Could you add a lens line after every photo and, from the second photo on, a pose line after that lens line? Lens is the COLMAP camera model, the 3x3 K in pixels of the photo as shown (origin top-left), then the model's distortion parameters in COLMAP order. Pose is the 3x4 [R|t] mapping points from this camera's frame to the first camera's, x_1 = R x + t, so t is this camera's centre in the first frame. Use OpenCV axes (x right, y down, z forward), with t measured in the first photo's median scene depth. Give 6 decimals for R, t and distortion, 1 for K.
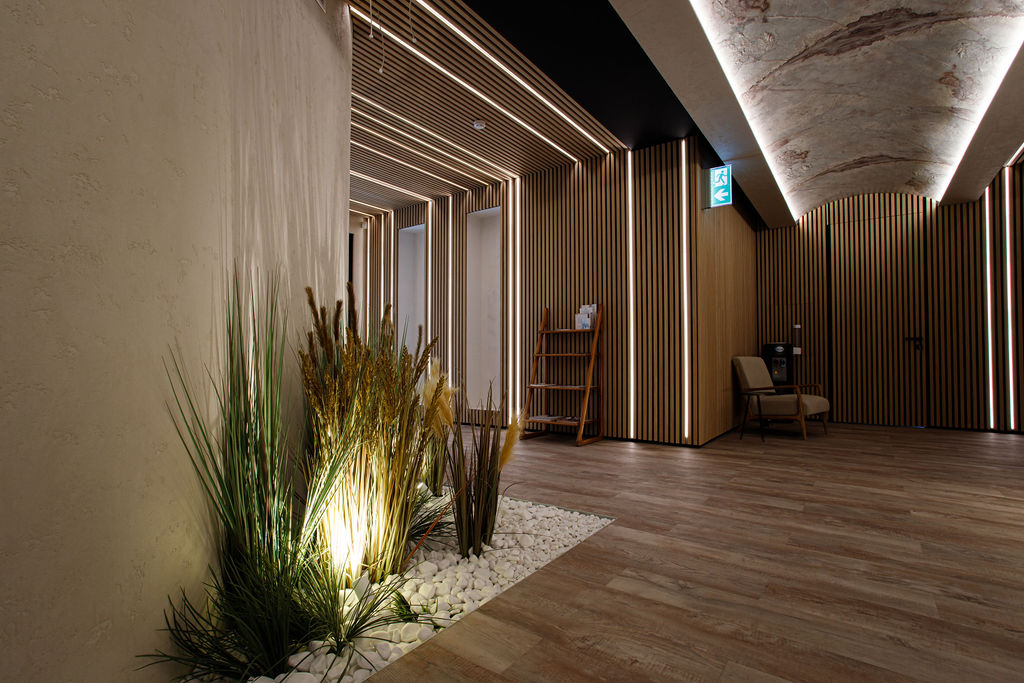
lens RADIAL K [[483.2, 0, 512.0], [0, 483.2, 341.5], [0, 0, 1]] dist [-0.038589, 0.025813]
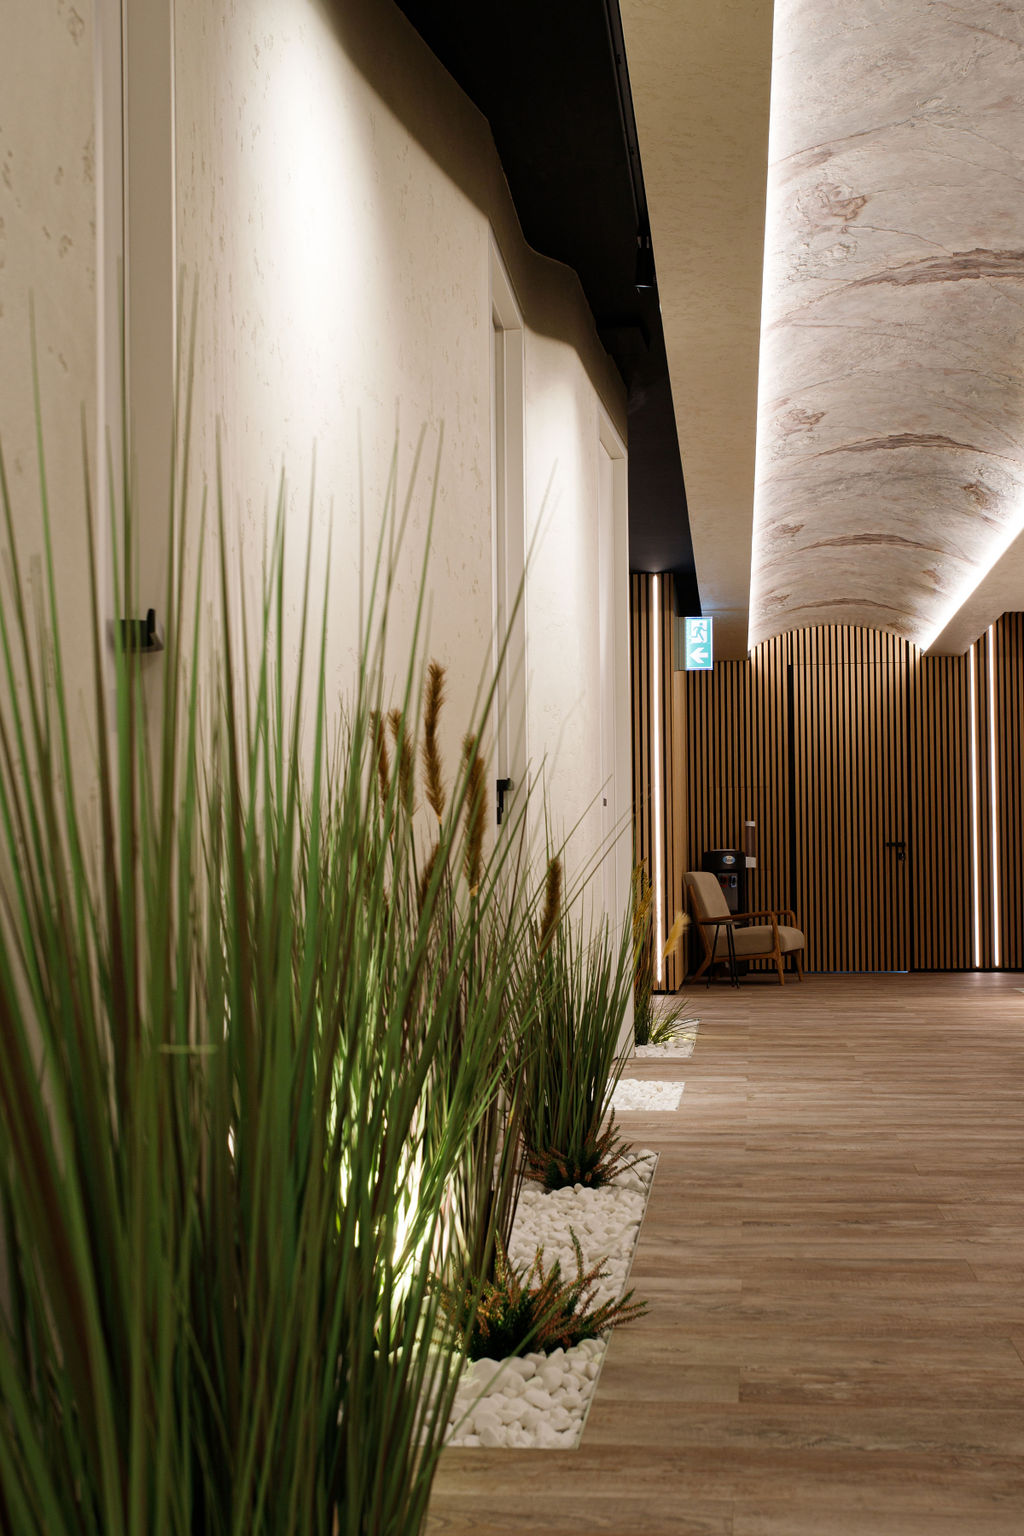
lens RADIAL K [[1843.2, 0, 512.0], [0, 1843.2, 768.0], [0, 0, 1]] dist [0.008837, 0.006198]
pose [[0.871147, 0.020527, 0.490593, -0.999954], [-0.006293, 0.999511, -0.030645, -0.032412], [-0.490982, 0.023609, 0.870850, -1.107808]]
